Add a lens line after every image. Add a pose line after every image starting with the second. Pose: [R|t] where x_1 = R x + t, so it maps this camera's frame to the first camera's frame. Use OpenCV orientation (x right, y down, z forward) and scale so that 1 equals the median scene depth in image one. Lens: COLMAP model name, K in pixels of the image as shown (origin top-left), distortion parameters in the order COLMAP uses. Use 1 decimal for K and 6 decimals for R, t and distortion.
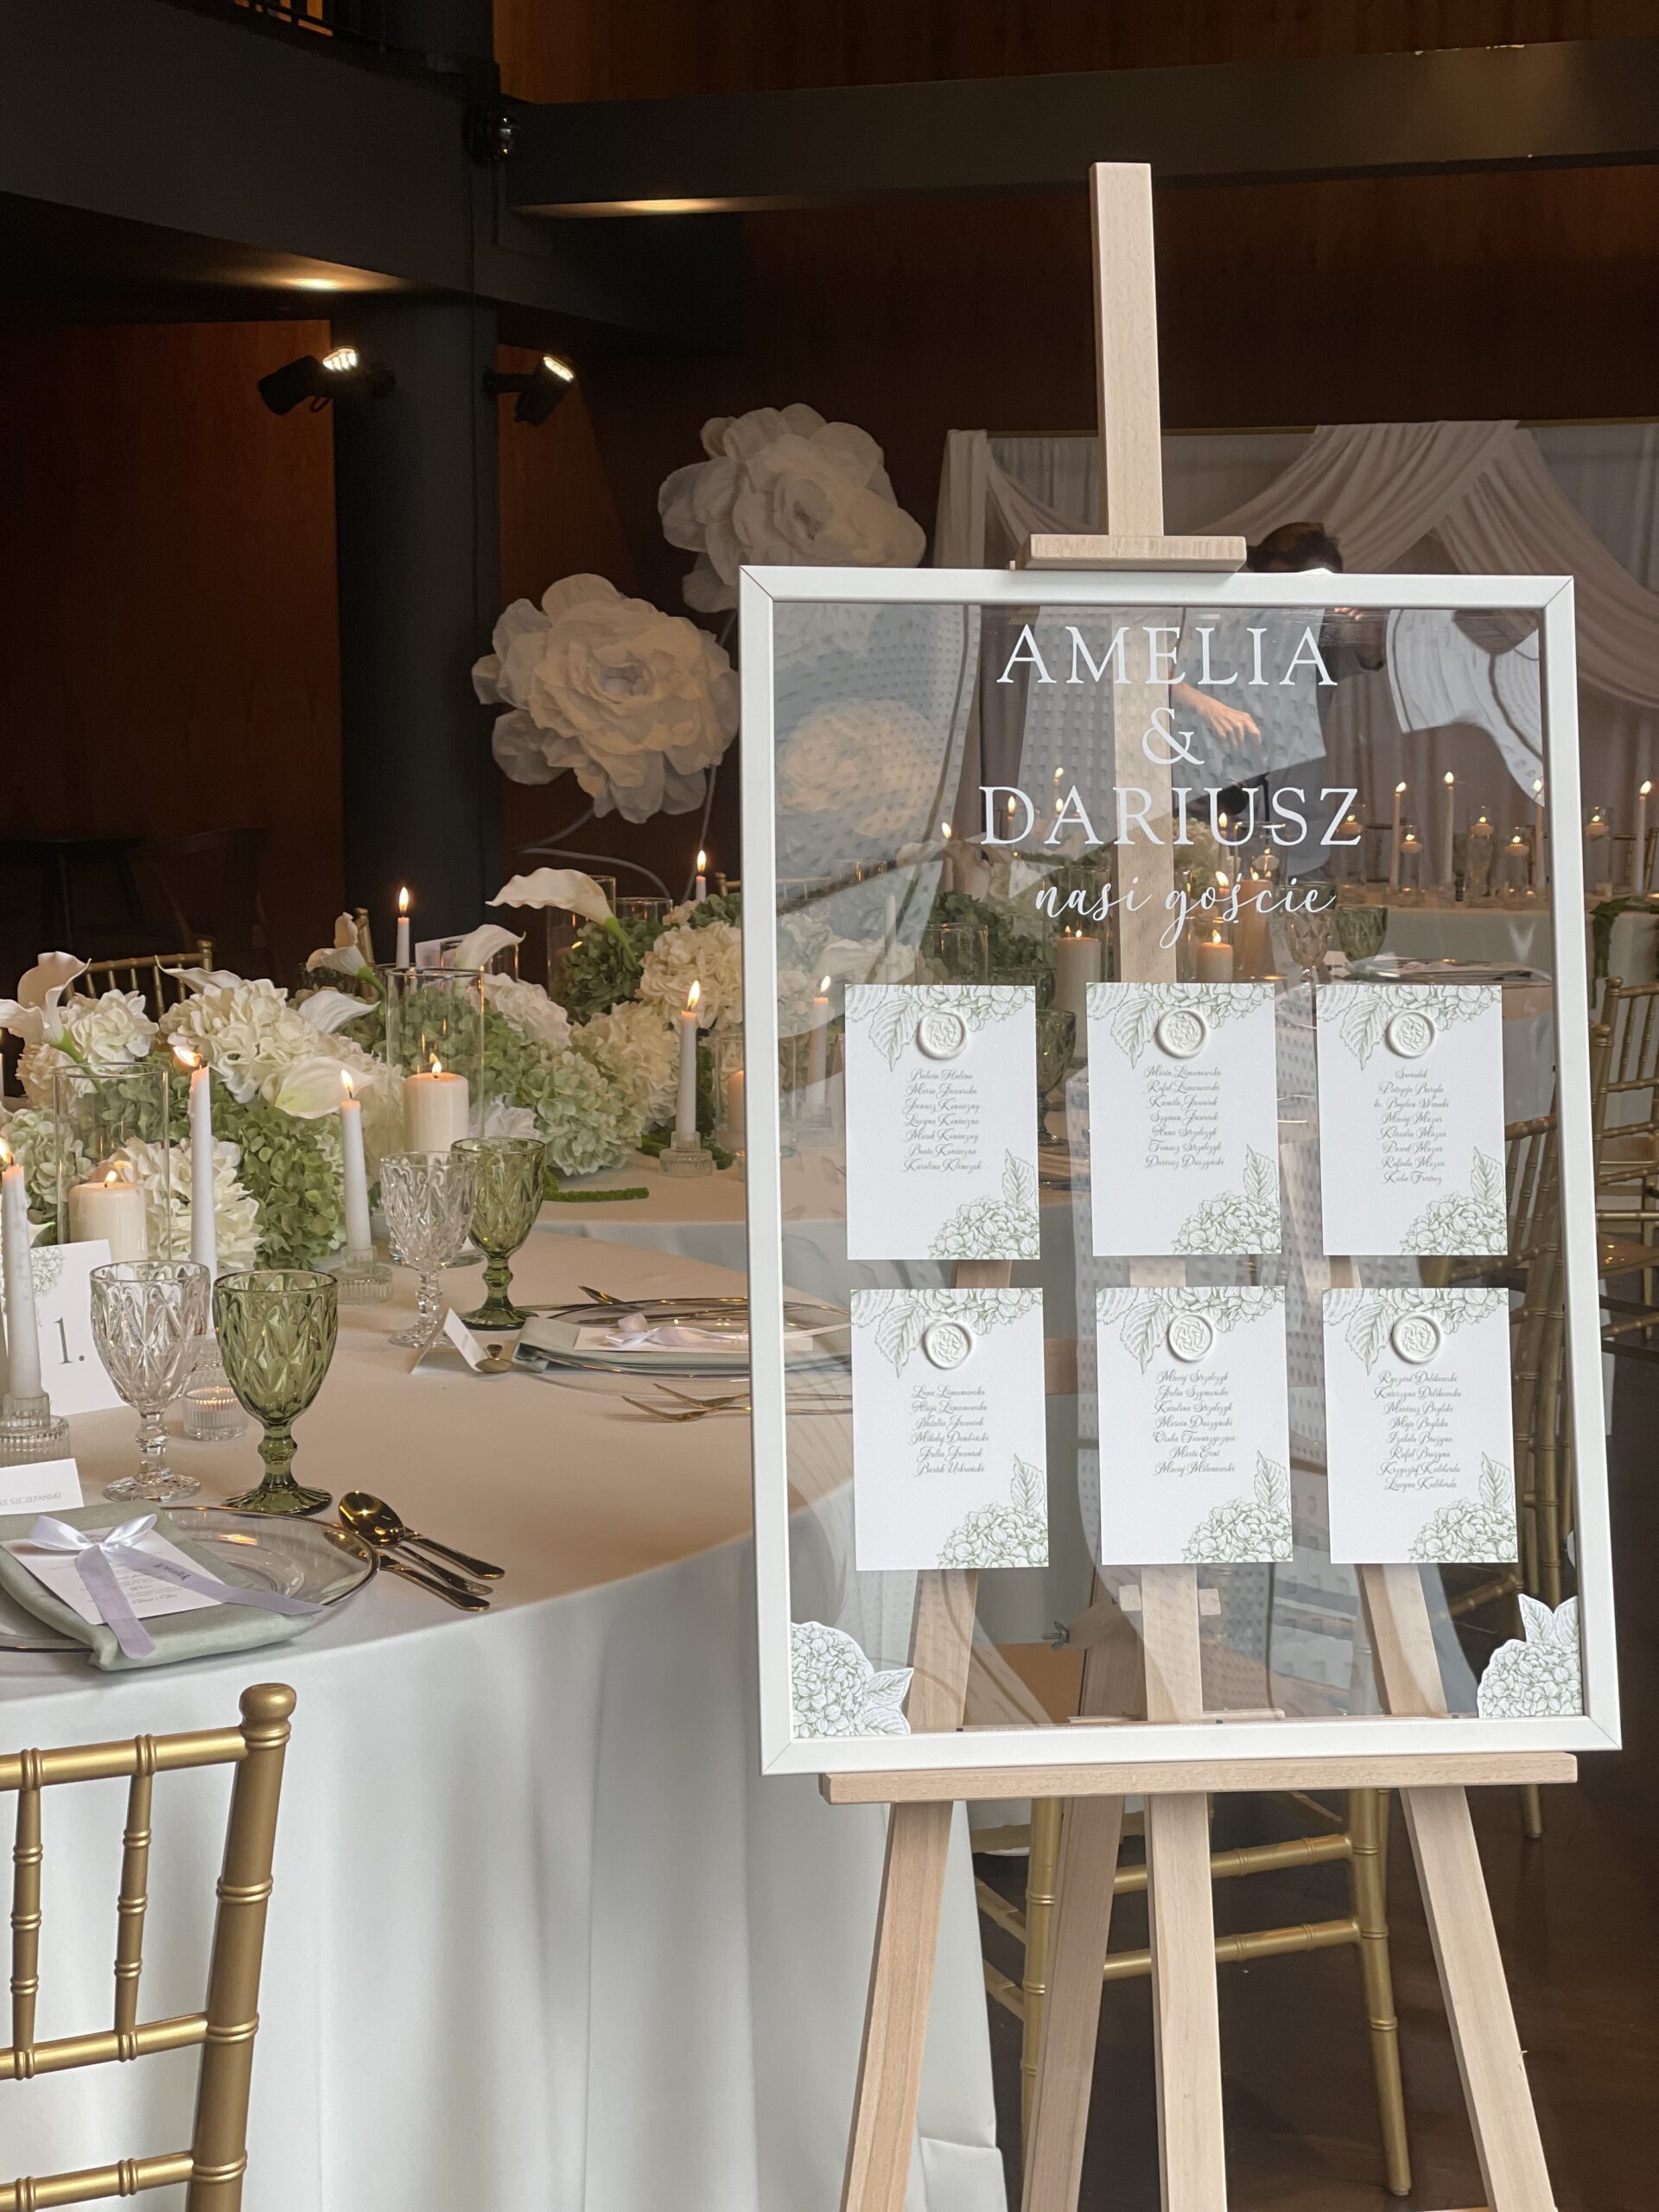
lens RADIAL K [[3271.9, 0, 838.5], [0, 3271.9, 1090.1], [0, 0, 1]] dist [0.118343, 0.000000]
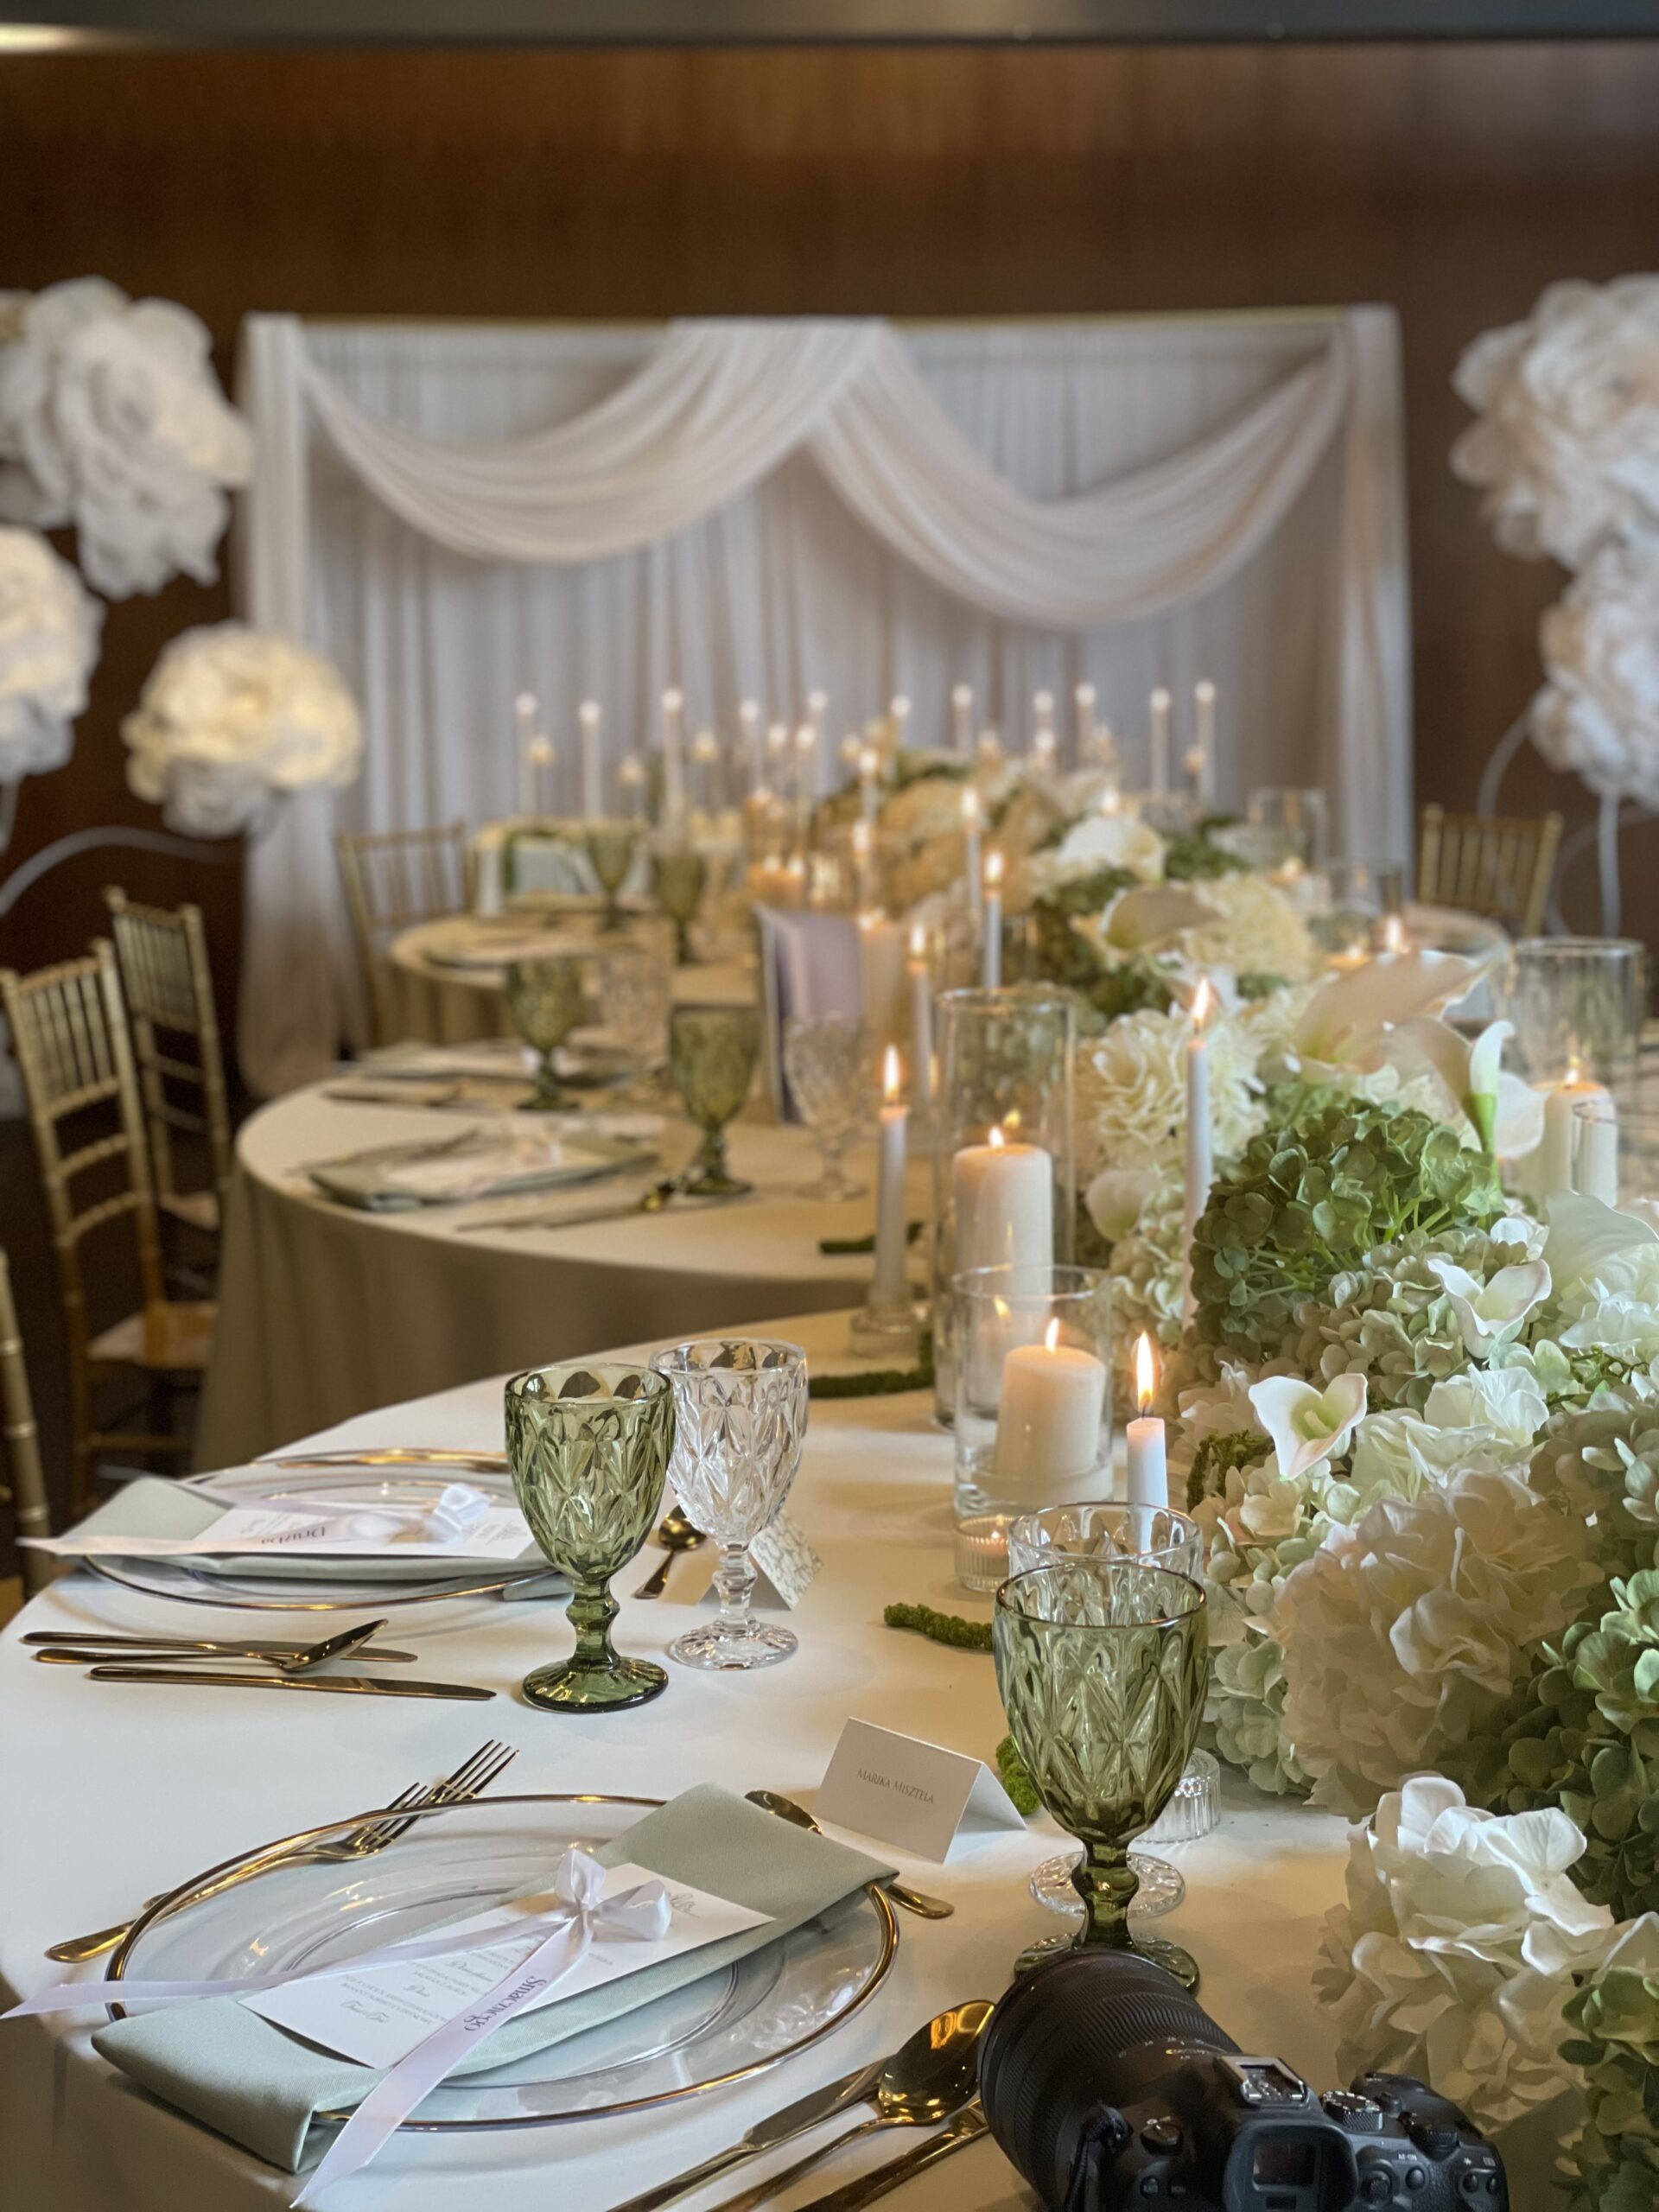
lens RADIAL K [[3271.9, 0, 838.2], [0, 3271.9, 1105.0], [0, 0, 1]] dist [0.118343, 0.000000]
pose [[0.909031, -0.081469, 0.408688, -0.220804], [0.072277, 0.996664, 0.037914, -0.015405], [-0.410413, -0.004927, 0.911886, 0.144907]]
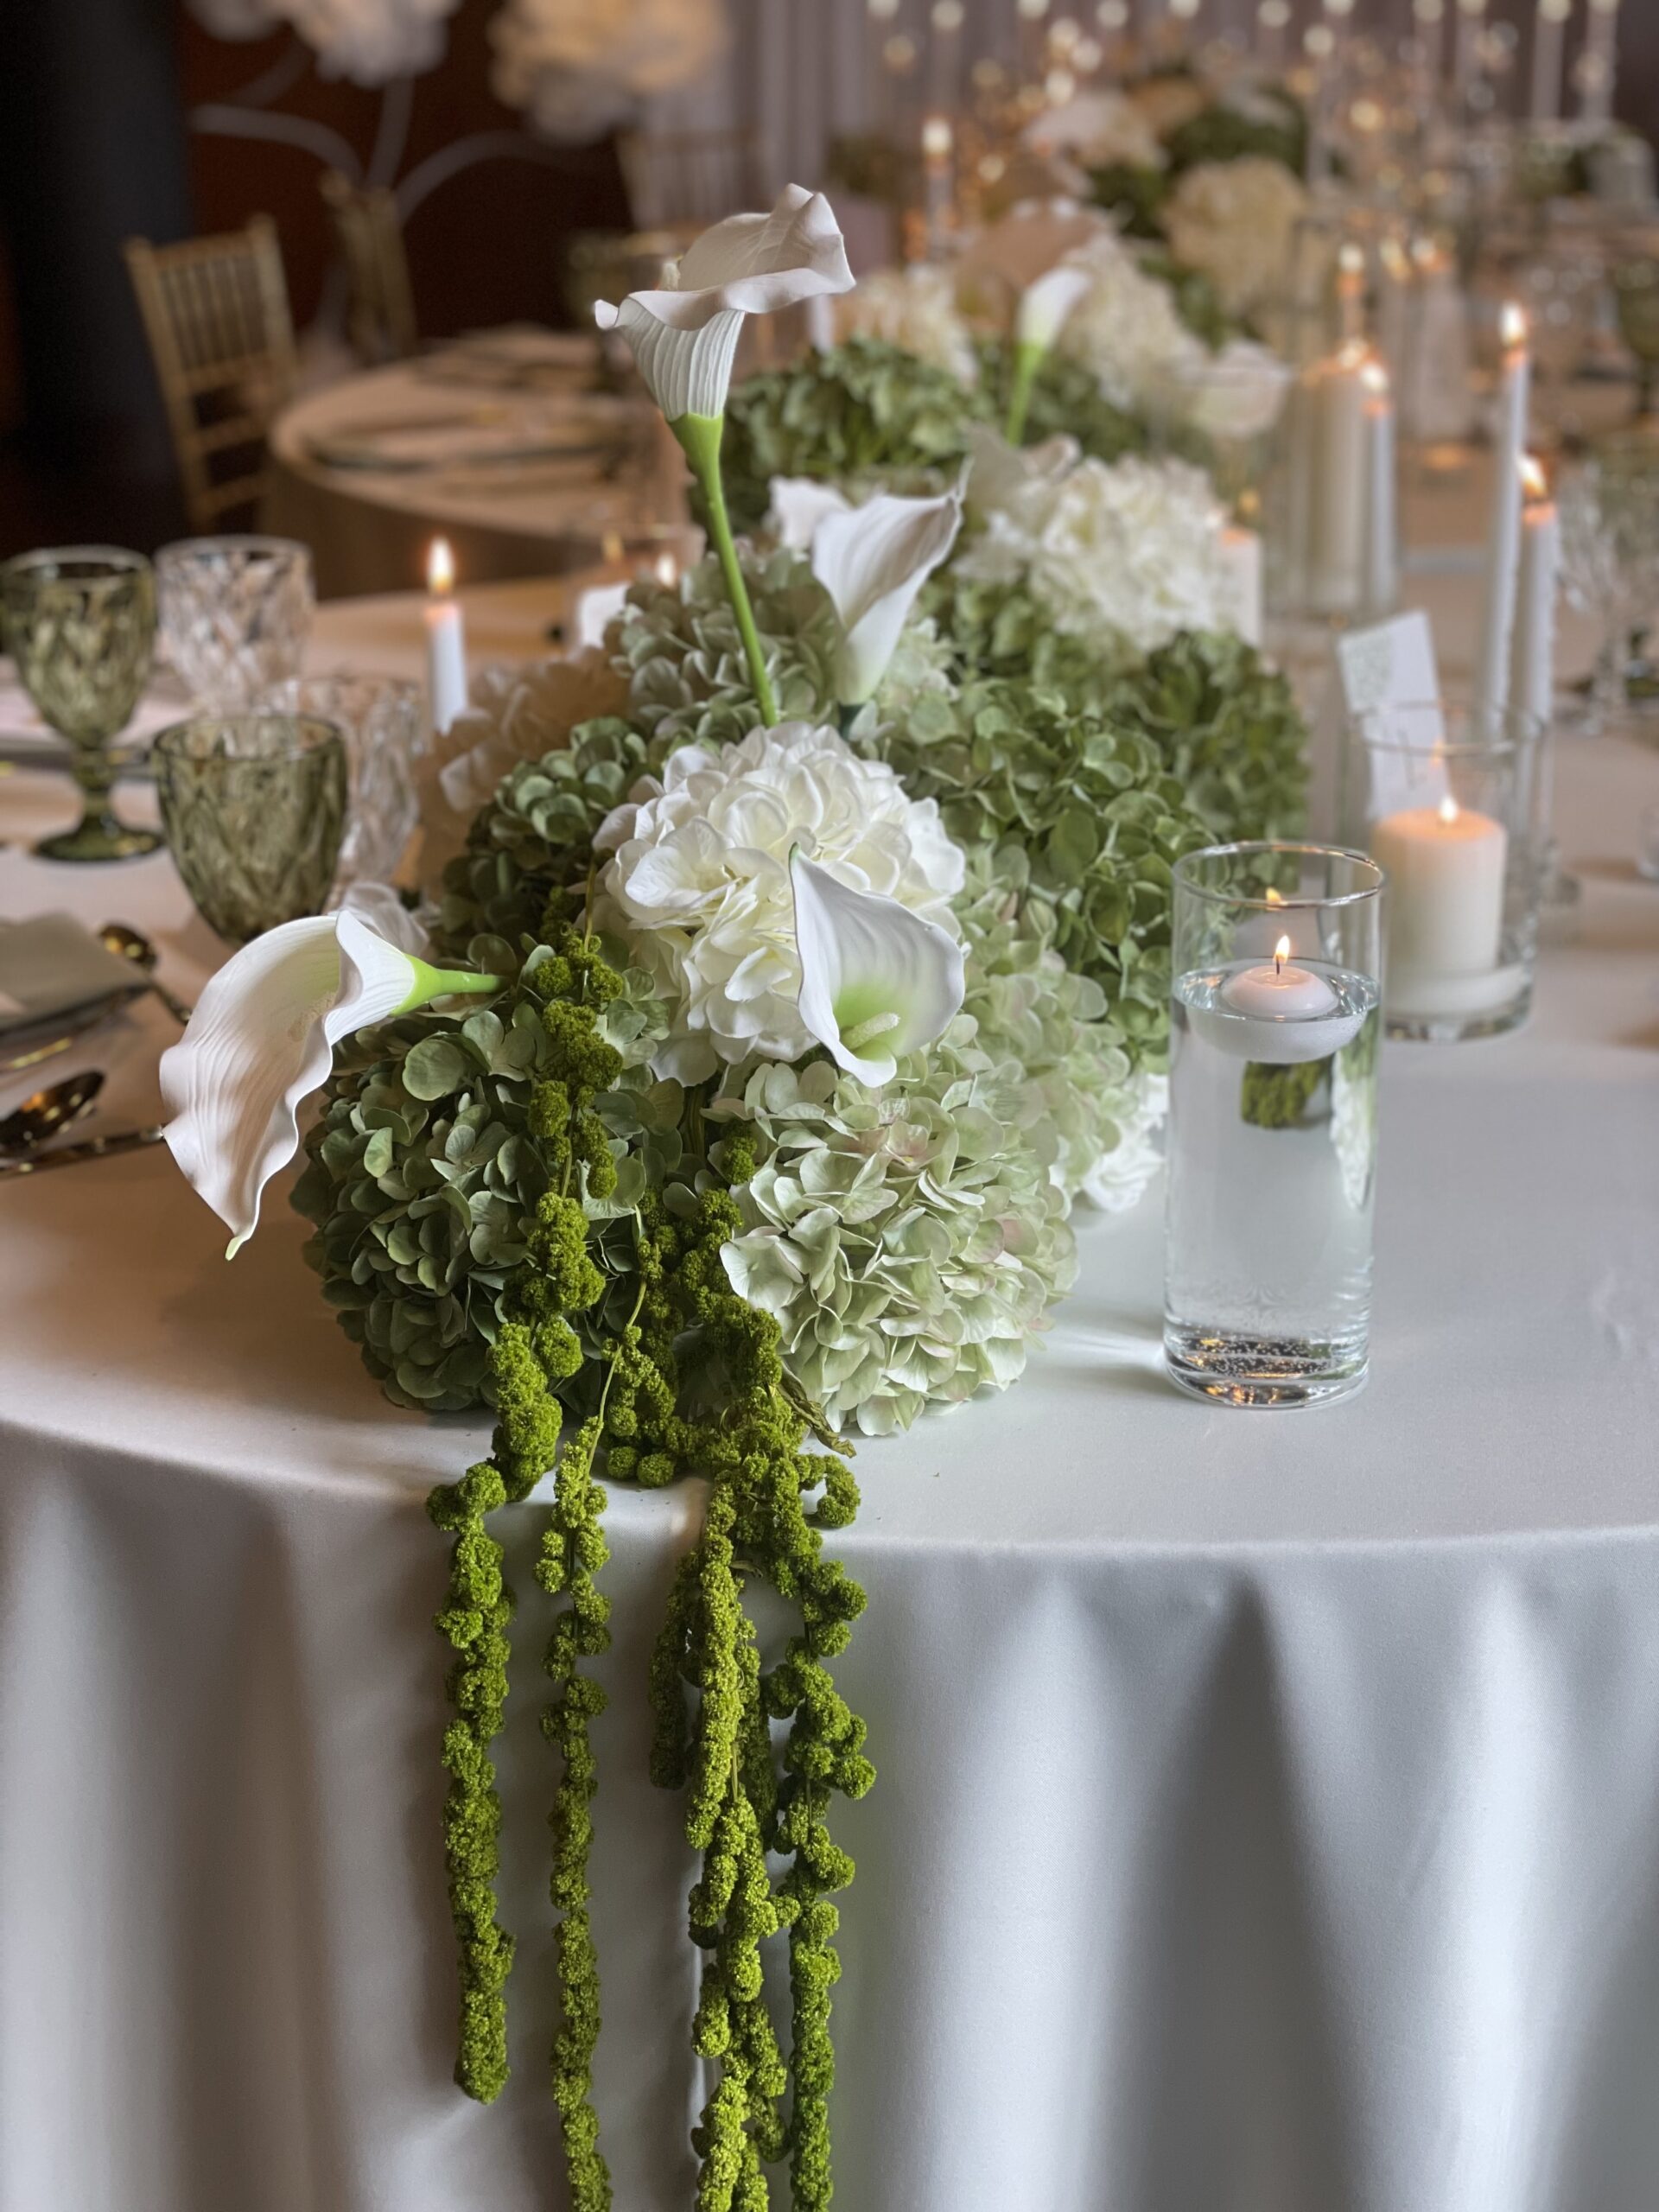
lens RADIAL K [[3271.9, 0, 822.7], [0, 3271.9, 1105.8], [0, 0, 1]] dist [0.118343, 0.000000]
pose [[0.972257, -0.090053, 0.215885, -0.157700], [0.042491, 0.975562, 0.215577, -0.002715], [-0.230023, -0.200423, 0.952324, 0.104975]]
